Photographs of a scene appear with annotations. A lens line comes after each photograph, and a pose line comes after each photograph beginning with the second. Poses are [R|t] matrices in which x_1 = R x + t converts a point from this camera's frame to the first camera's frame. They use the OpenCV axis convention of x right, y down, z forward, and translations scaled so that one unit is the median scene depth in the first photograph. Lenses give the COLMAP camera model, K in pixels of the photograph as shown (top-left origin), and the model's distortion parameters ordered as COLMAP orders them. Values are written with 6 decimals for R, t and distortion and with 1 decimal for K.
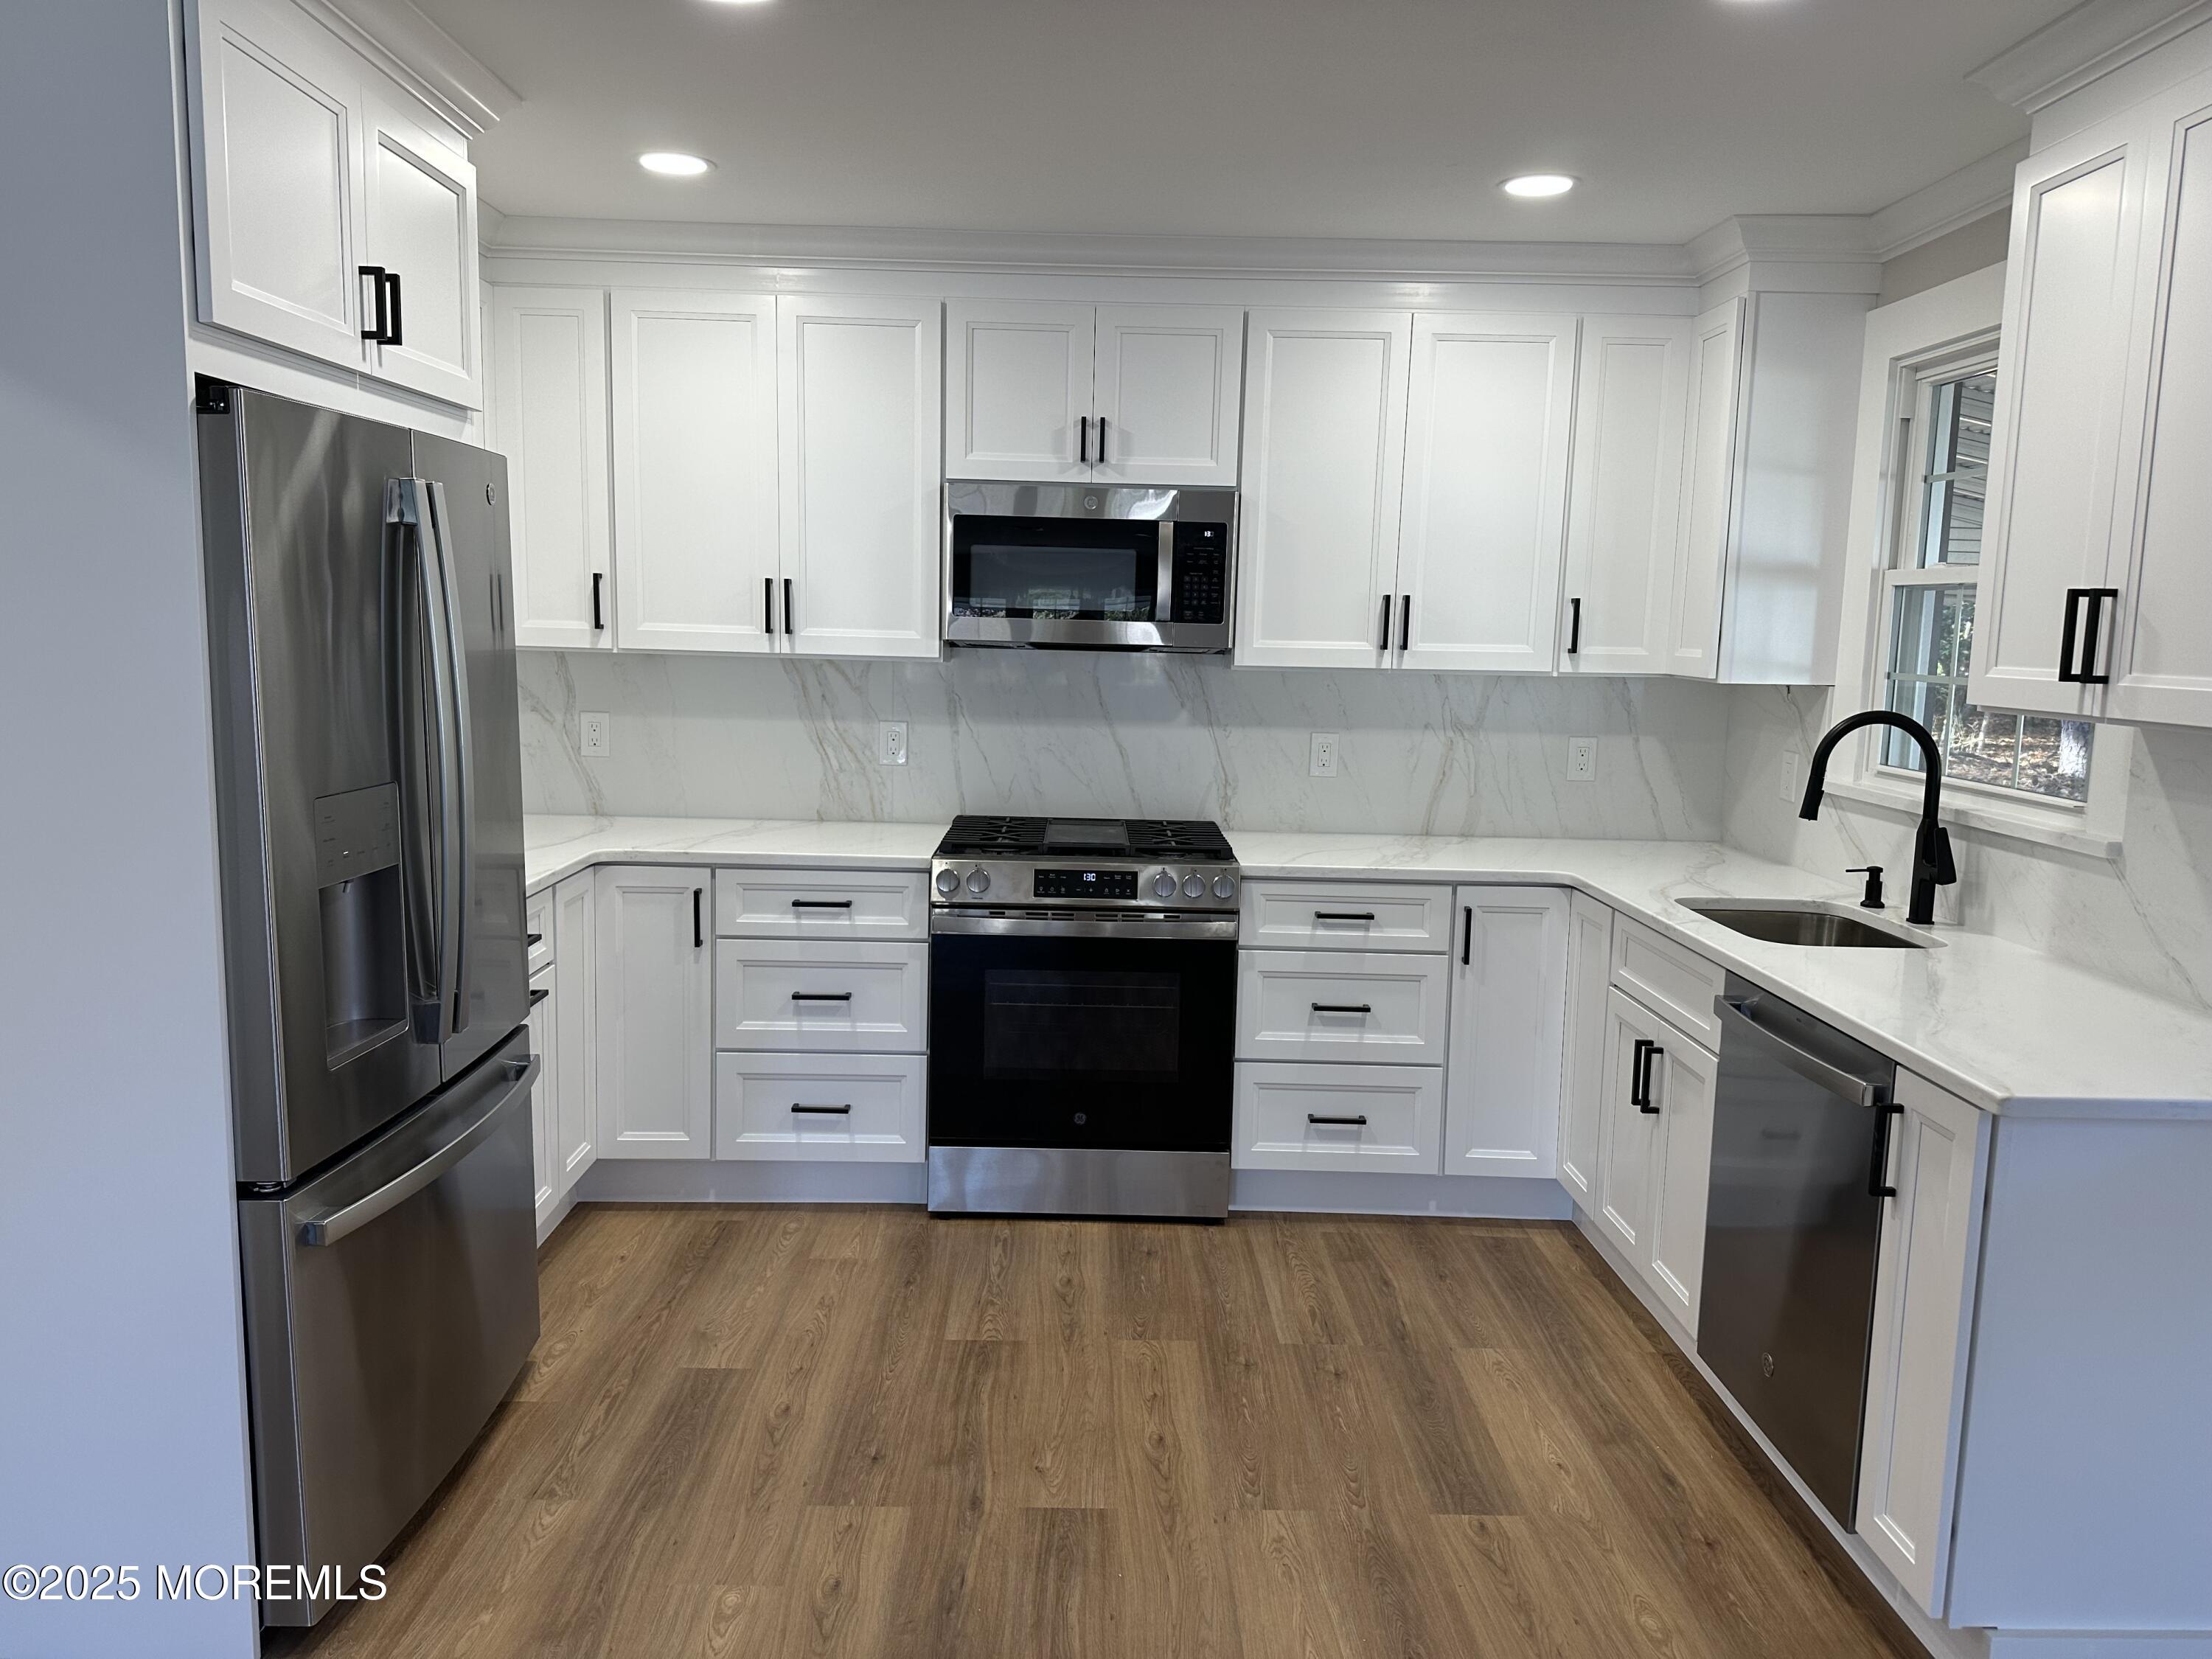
lens RADIAL K [[1545.2, 0, 1096.9], [0, 1545.2, 814.9], [0, 0, 1]] dist [0.061753, -0.072092]
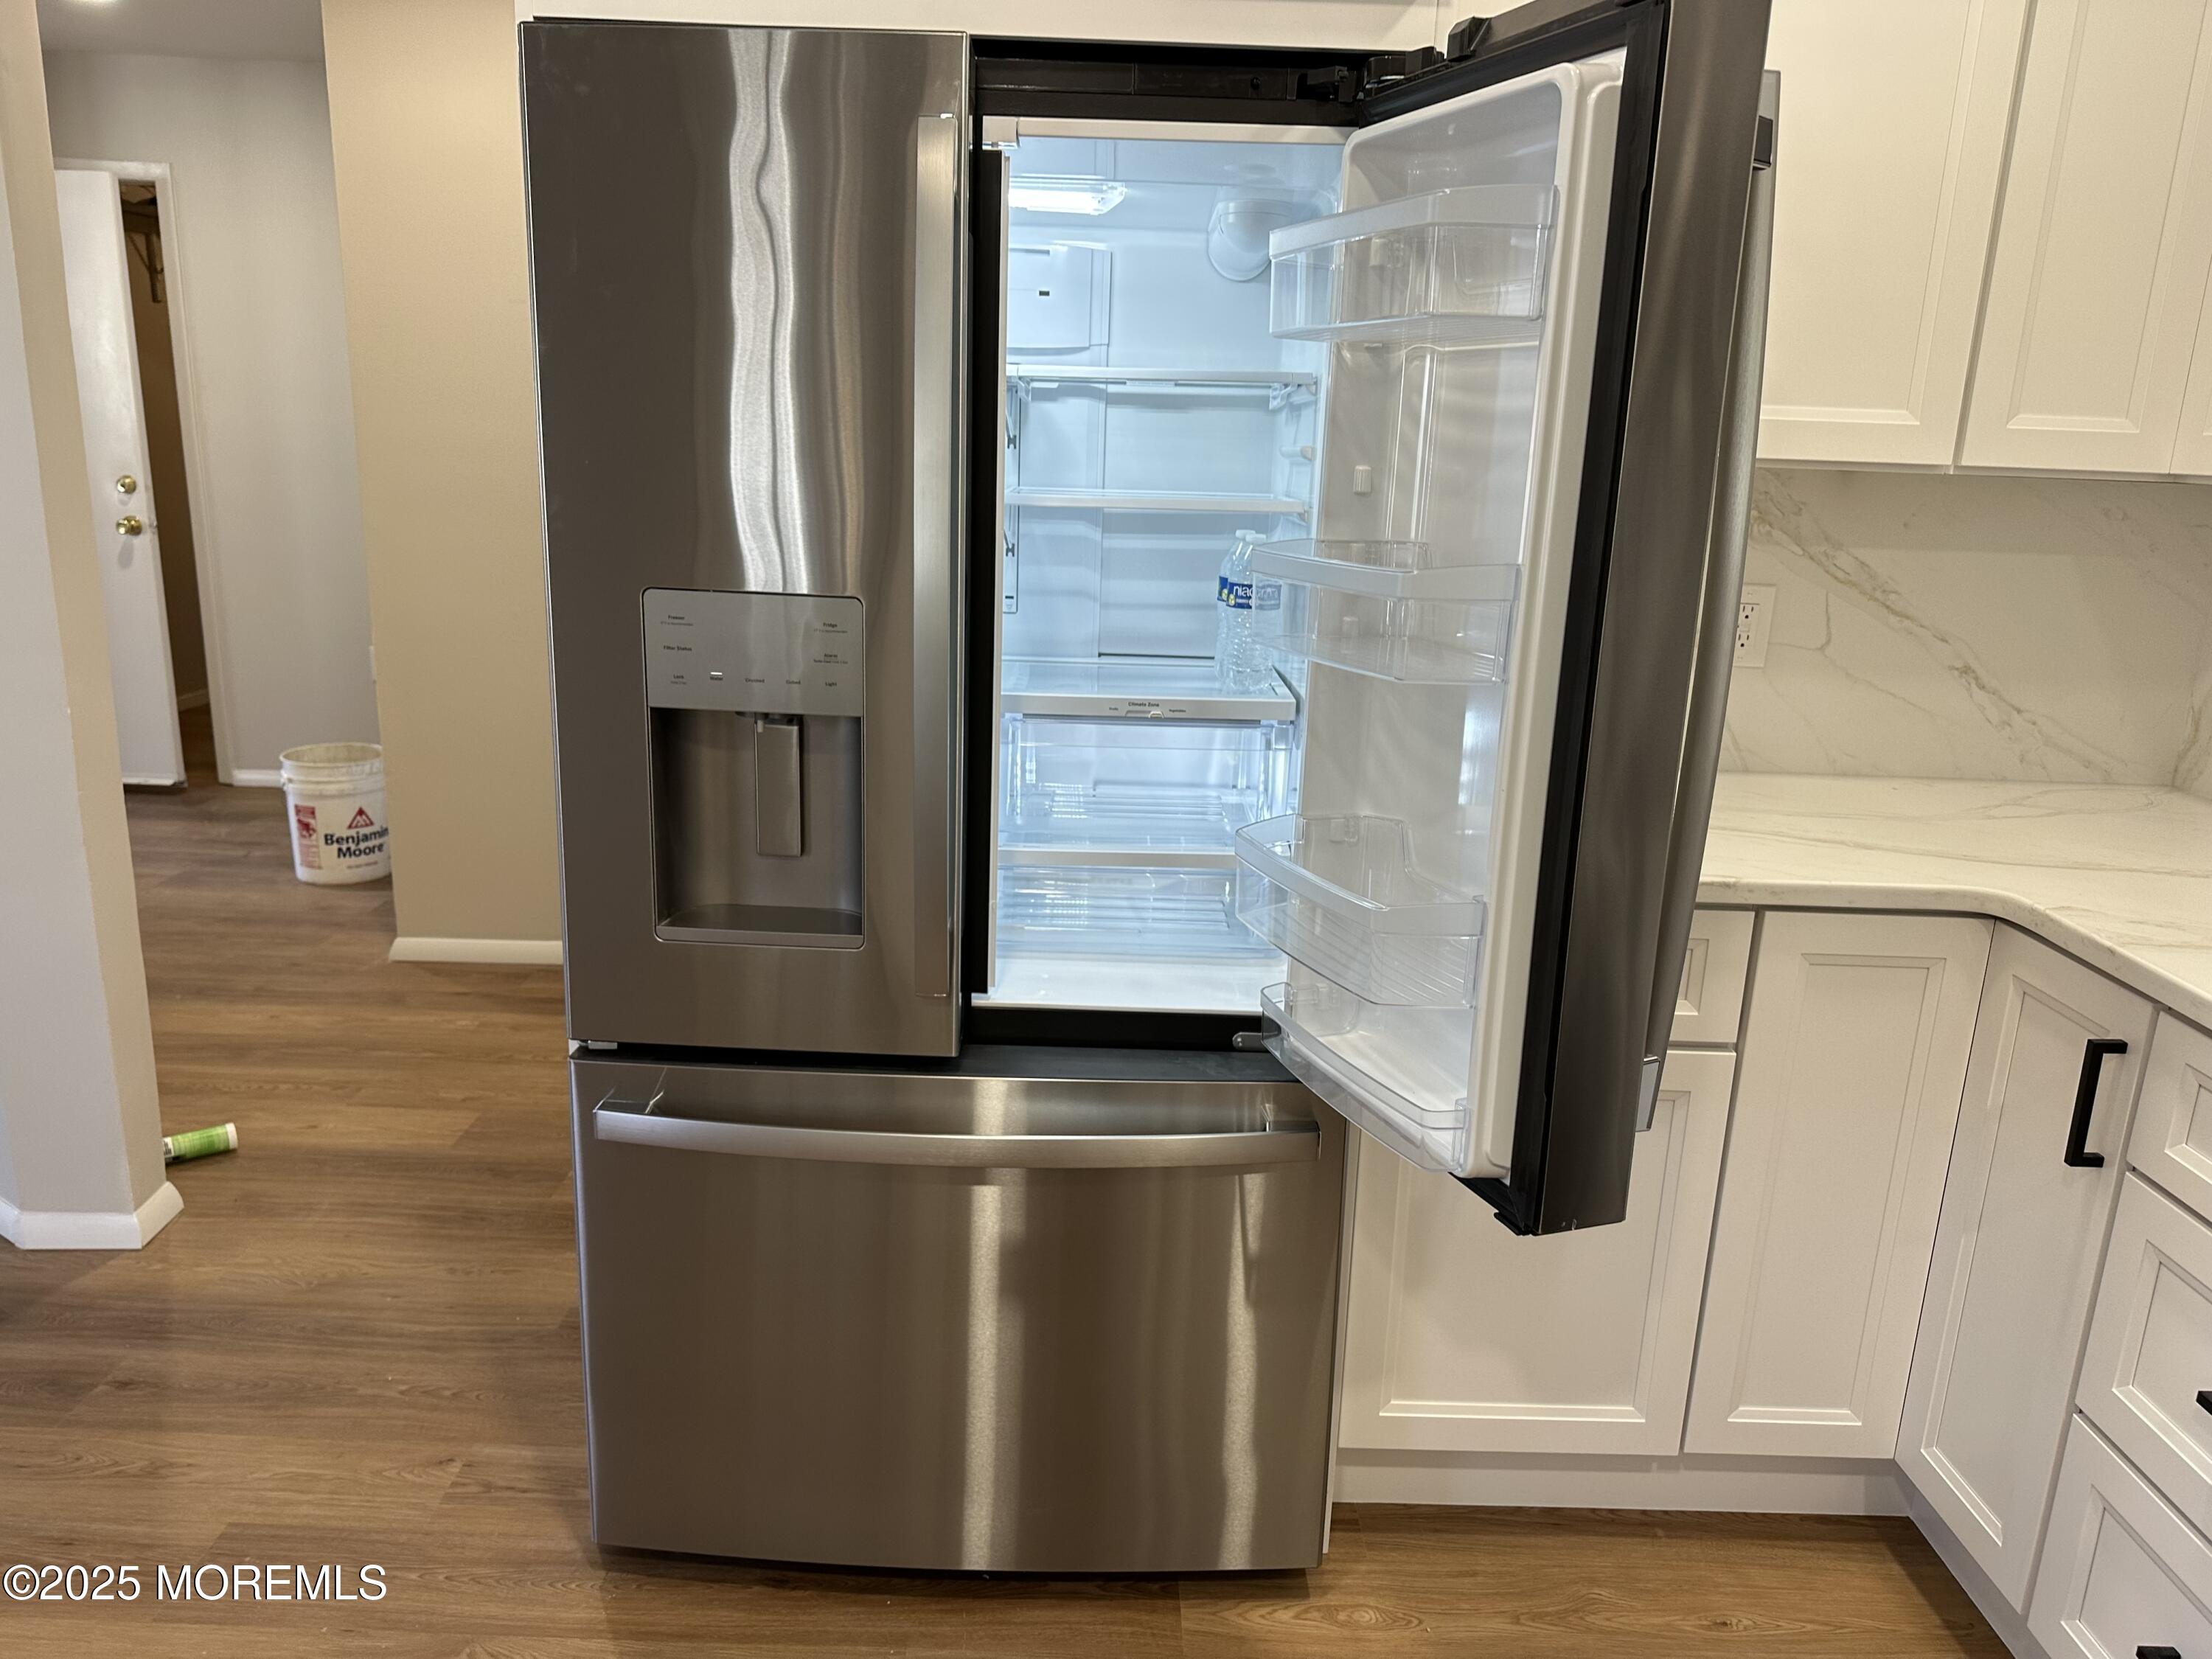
lens RADIAL K [[1545.2, 0, 1107.2], [0, 1545.2, 817.4], [0, 0, 1]] dist [0.061753, -0.072092]
pose [[-0.008218, 0.220179, -0.975425, 0.158481], [-0.160179, 0.962572, 0.218627, -0.064289], [0.987054, 0.158039, 0.027358, 0.749573]]
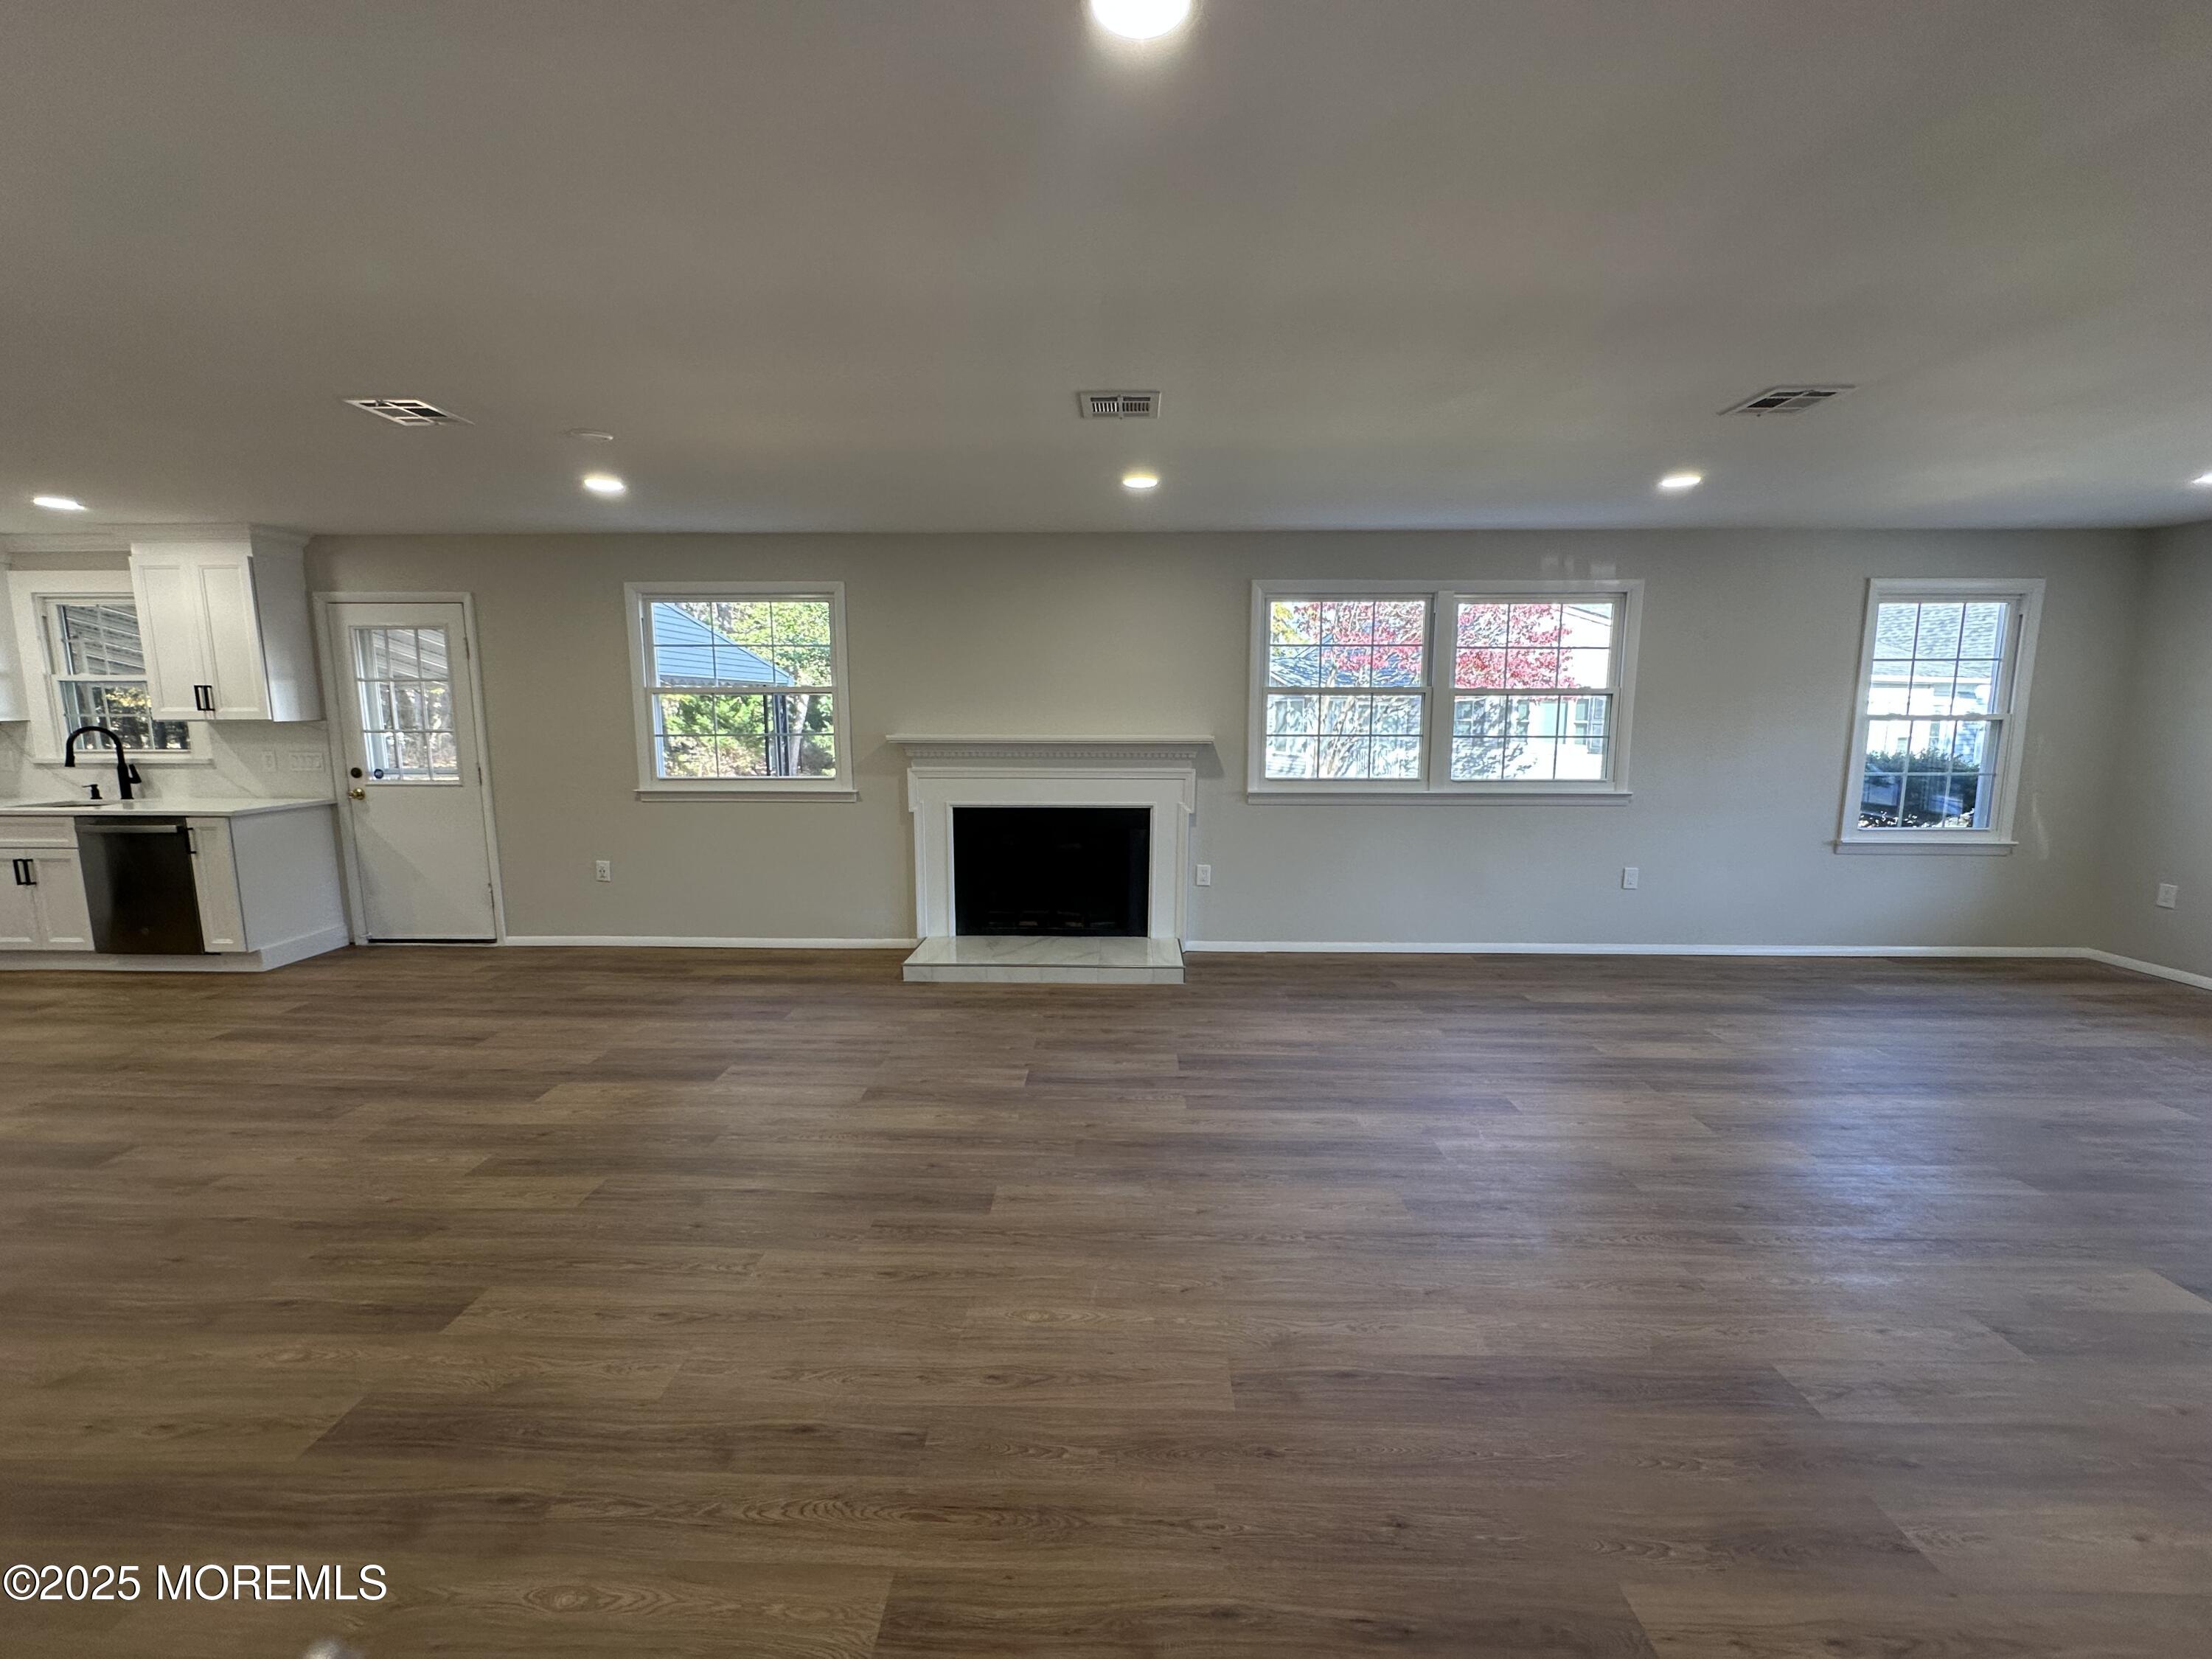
lens RADIAL K [[880.3, 0, 1104.1], [0, 880.3, 830.4], [0, 0, 1]] dist [-0.005562, 0.000821]
pose [[0.031566, -0.162497, 0.986204, -0.924585], [0.126791, 0.979376, 0.157314, 0.090351], [-0.991427, 0.120076, 0.051518, -0.783618]]
